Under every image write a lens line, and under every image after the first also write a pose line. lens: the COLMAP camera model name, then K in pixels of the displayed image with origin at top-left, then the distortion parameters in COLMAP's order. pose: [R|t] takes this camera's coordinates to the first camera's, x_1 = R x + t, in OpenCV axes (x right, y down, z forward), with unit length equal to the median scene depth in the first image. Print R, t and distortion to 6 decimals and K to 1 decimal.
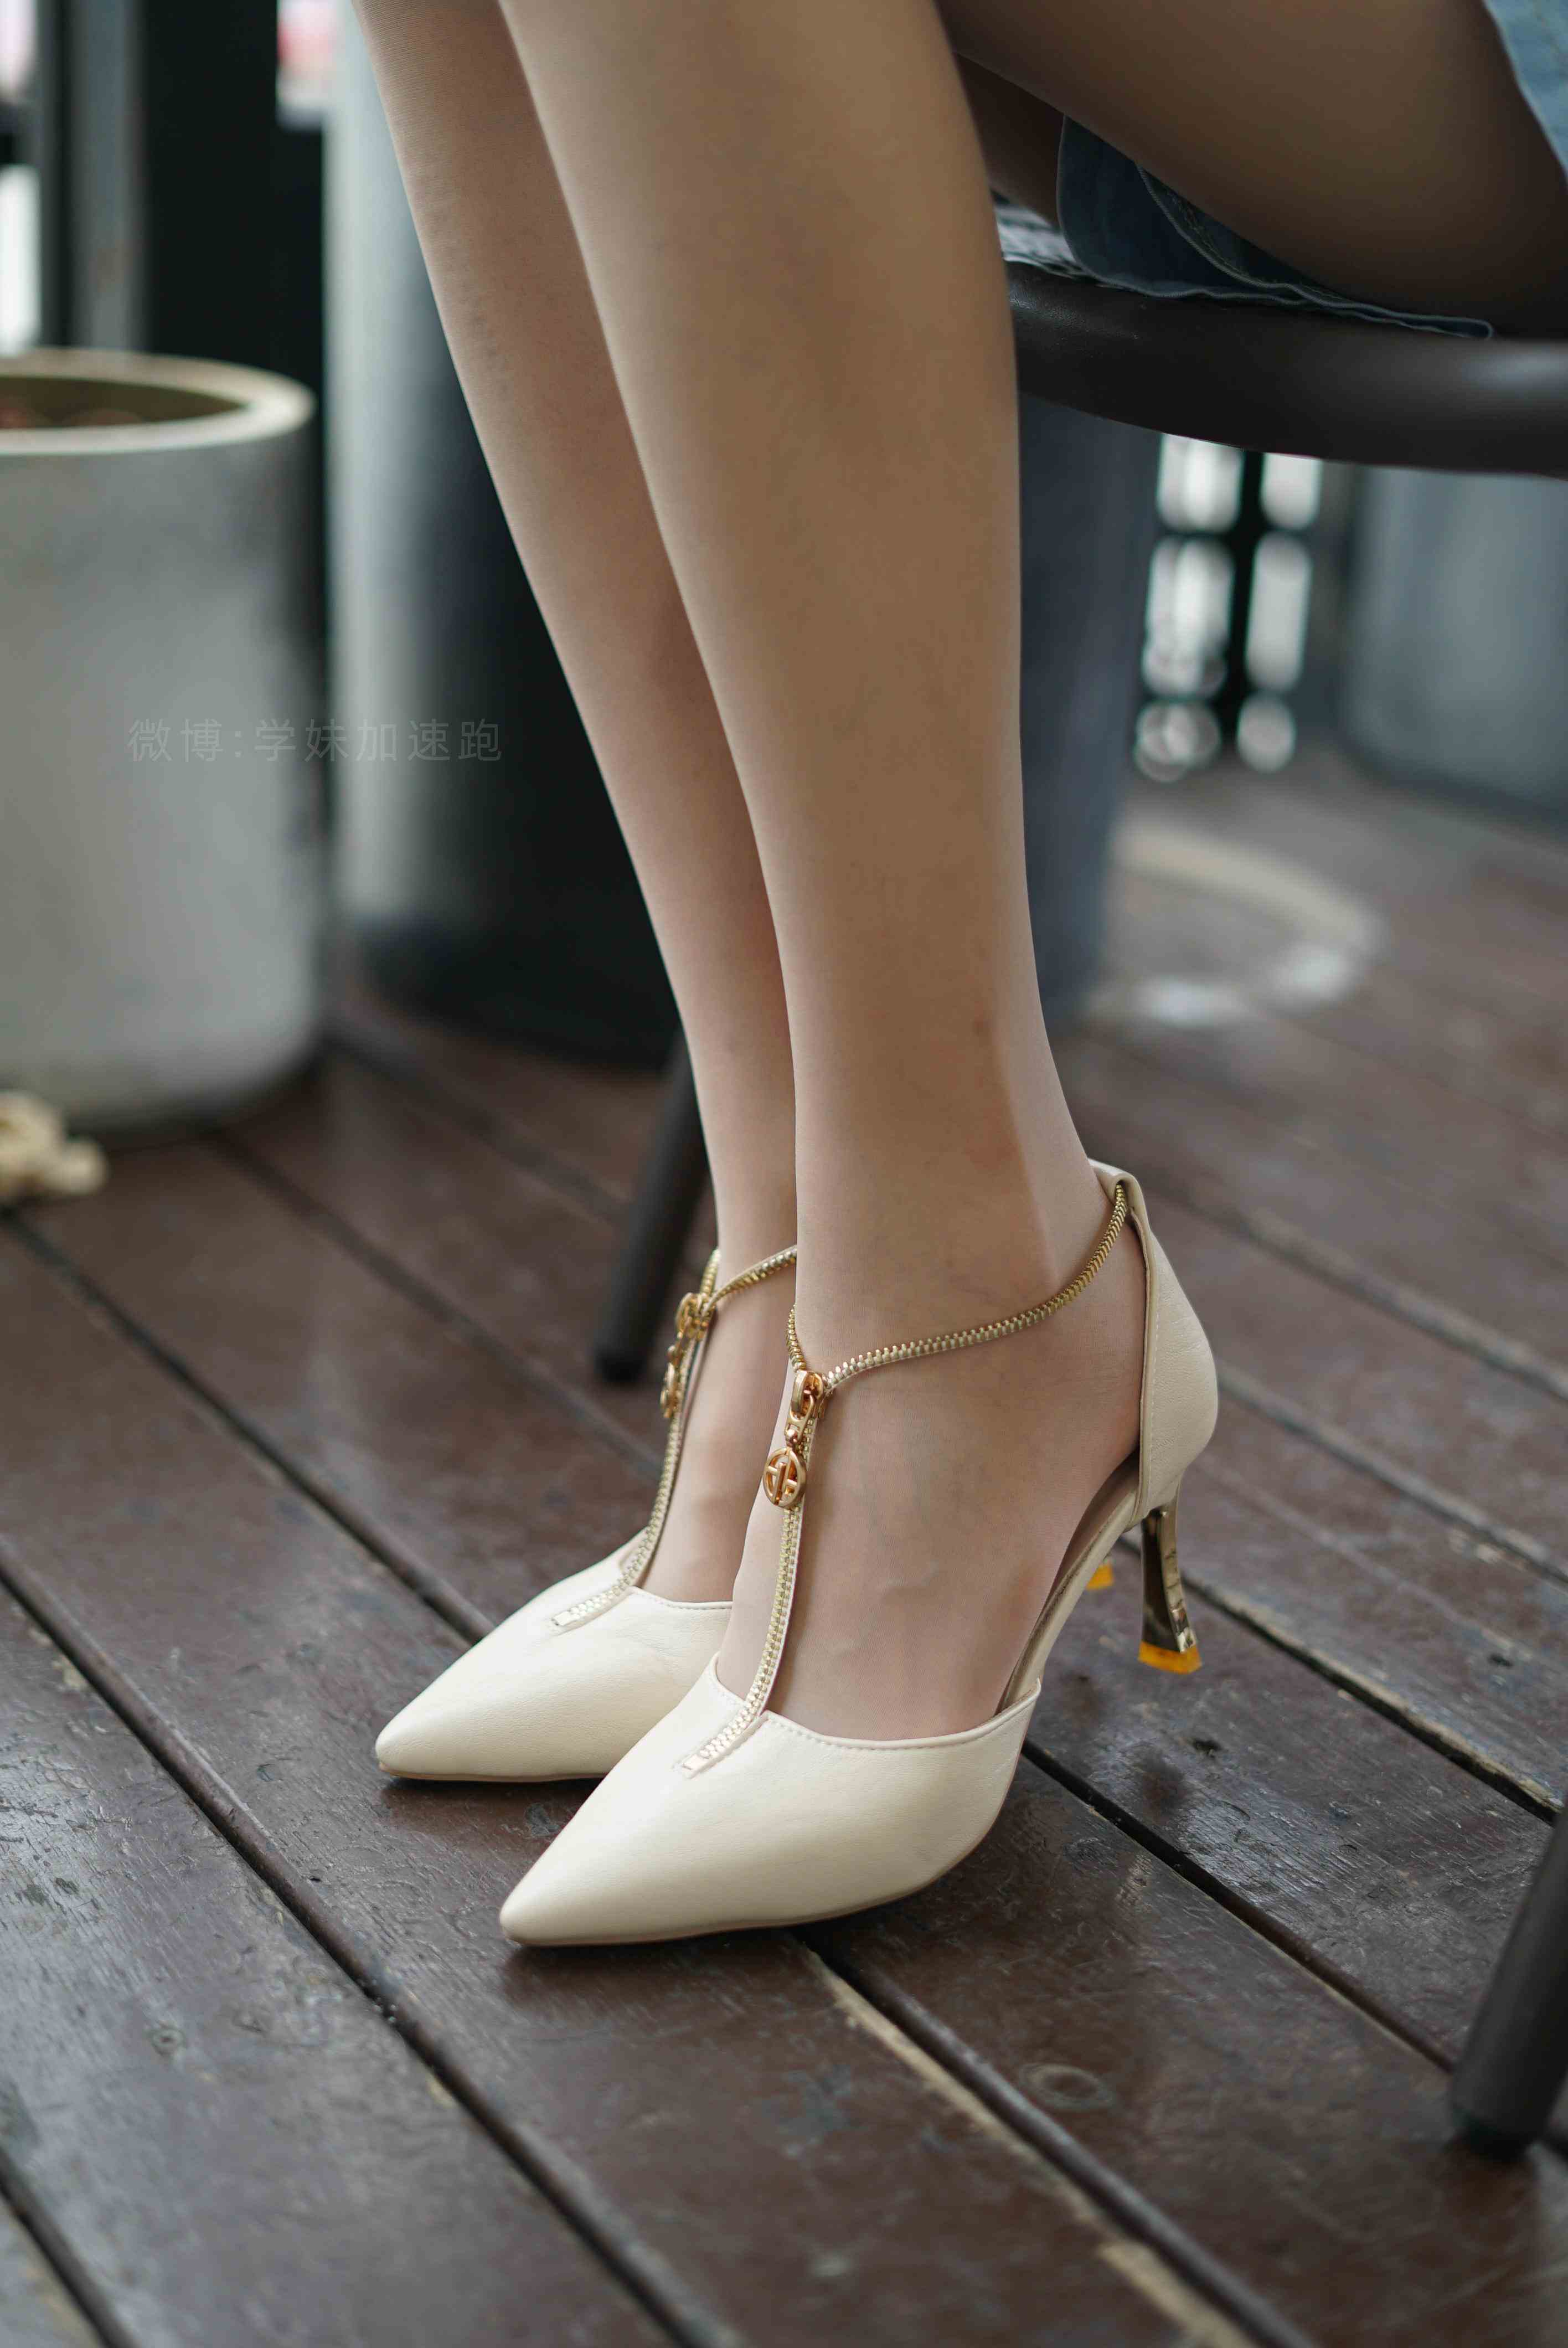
lens RADIAL K [[3574.0, 0, 784.0], [0, 3574.0, 1174.0], [0, 0, 1]] dist [-0.034556, -0.059669]
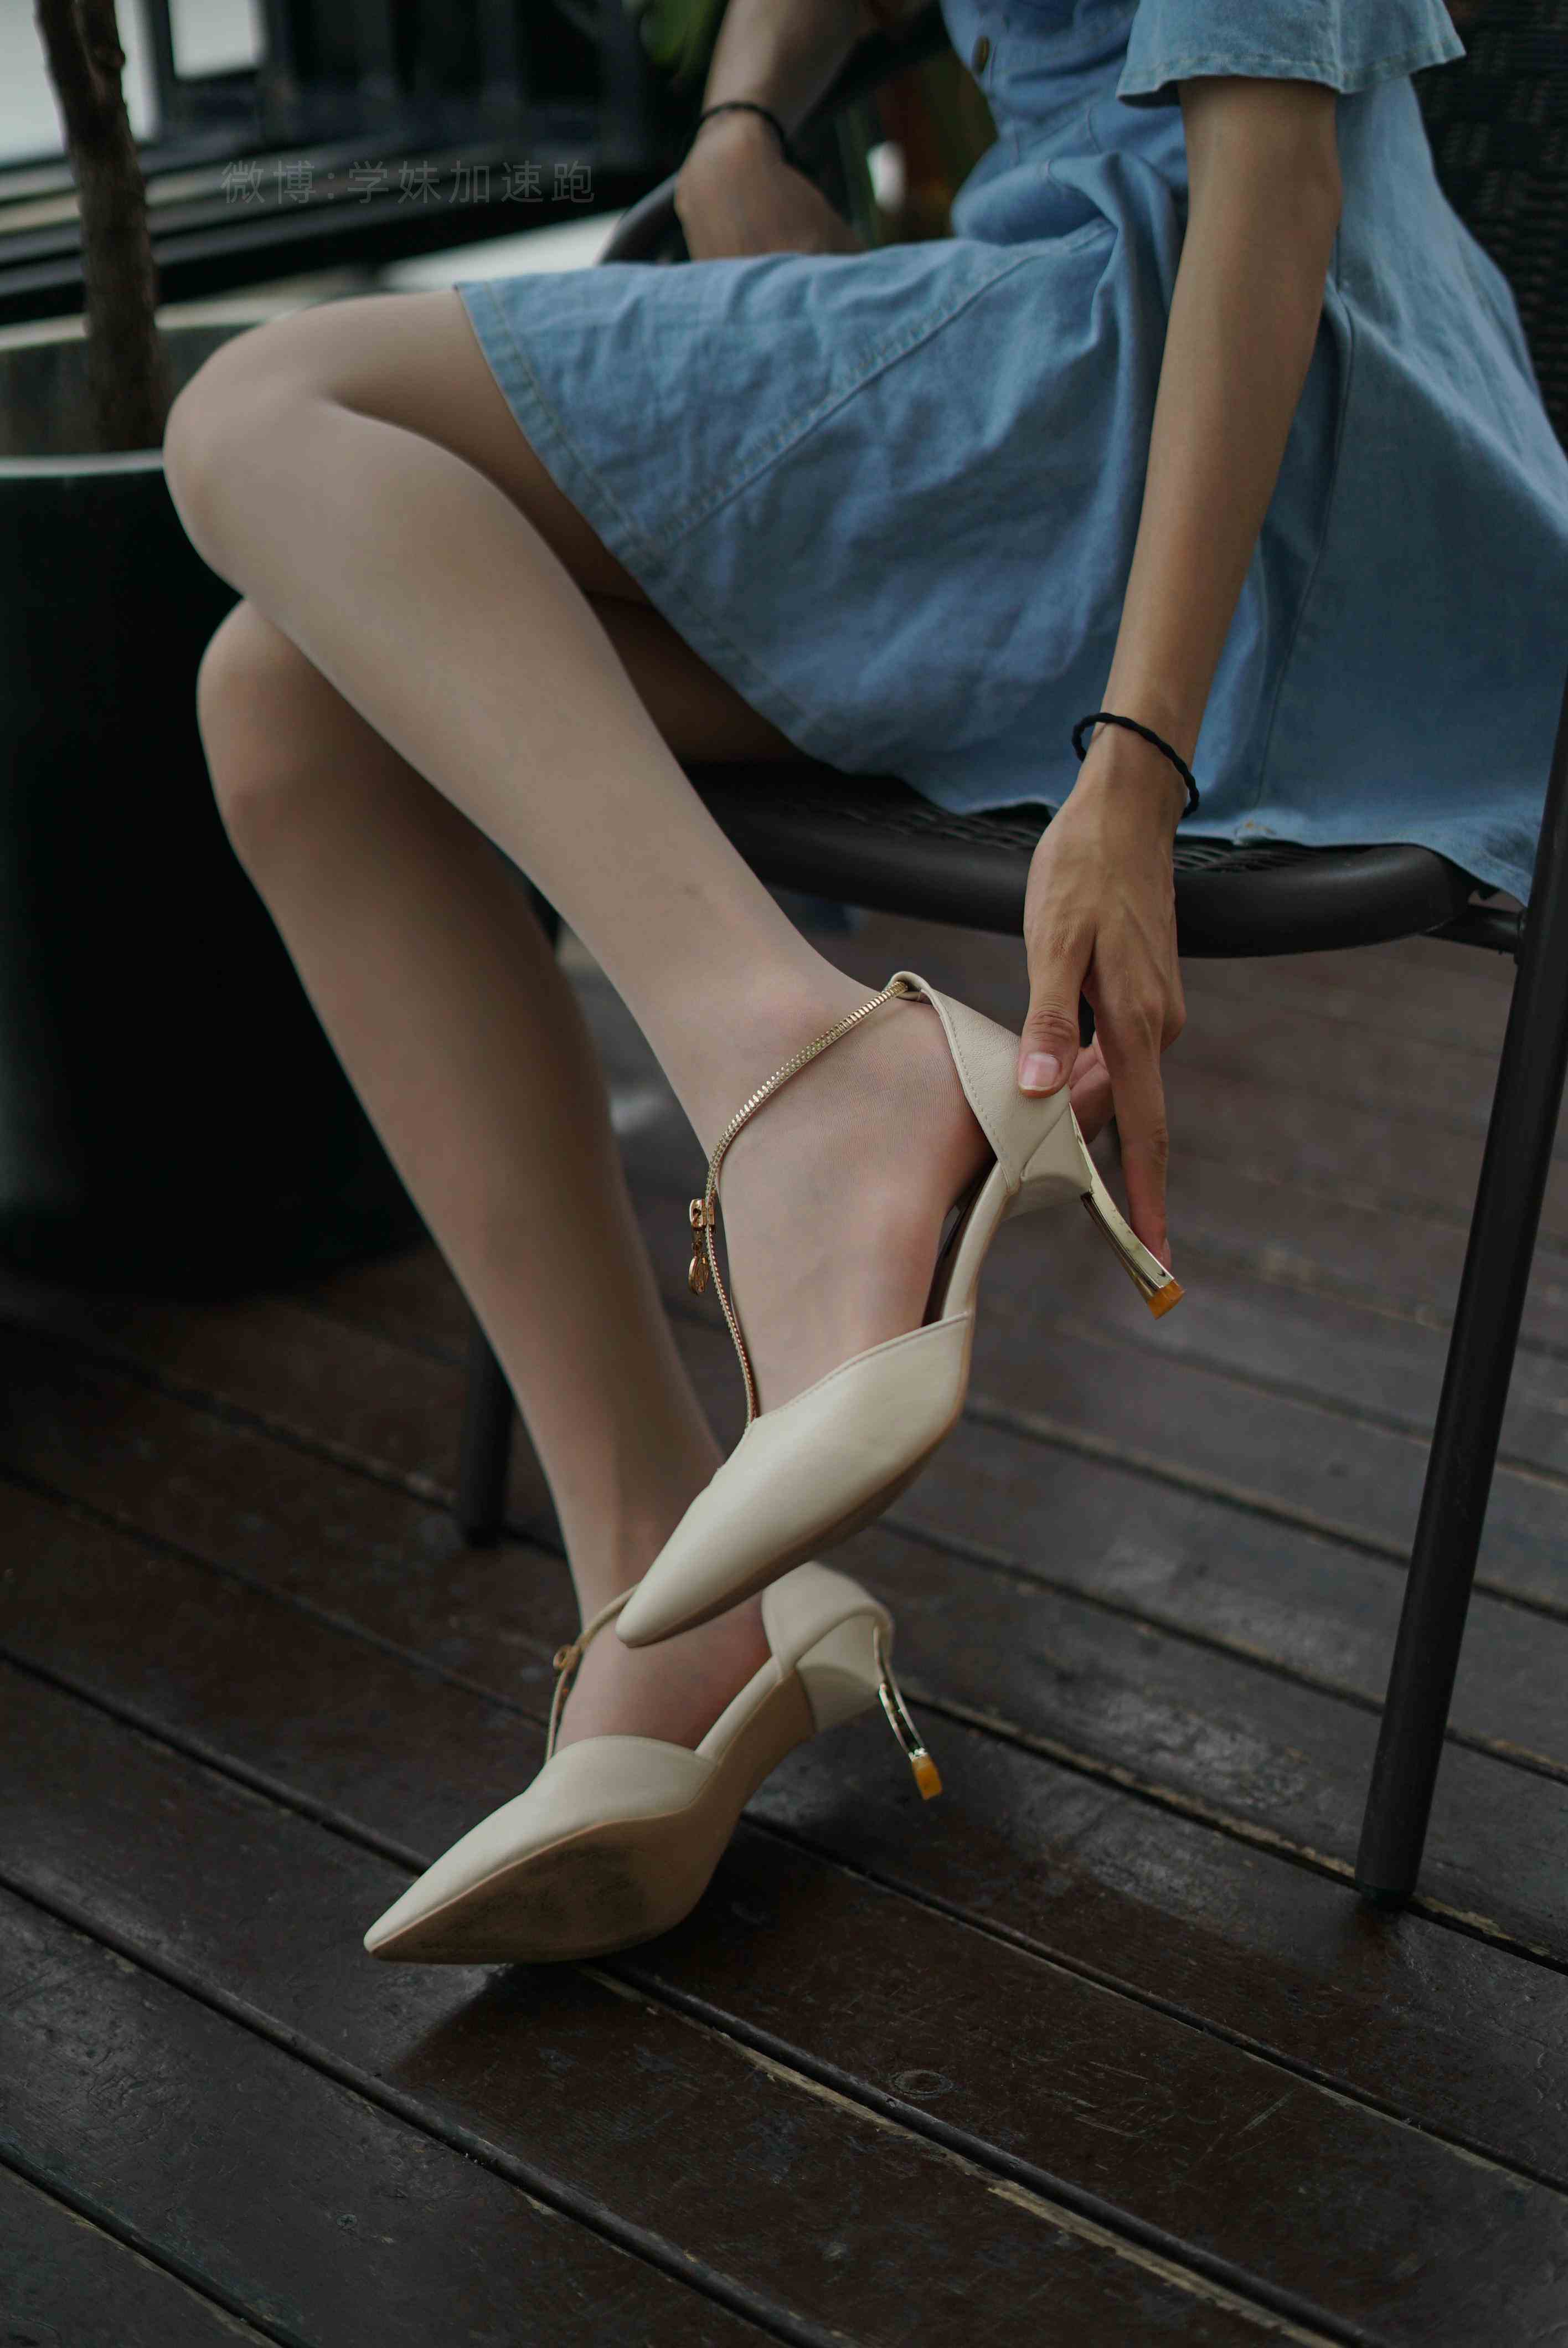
lens RADIAL K [[3574.0, 0, 784.0], [0, 3574.0, 1174.0], [0, 0, 1]] dist [-0.034556, -0.059669]
pose [[0.948715, -0.212442, 0.234110, -0.249925], [0.190276, 0.975115, 0.113783, -0.307020], [-0.252456, -0.063402, 0.965529, -0.431978]]
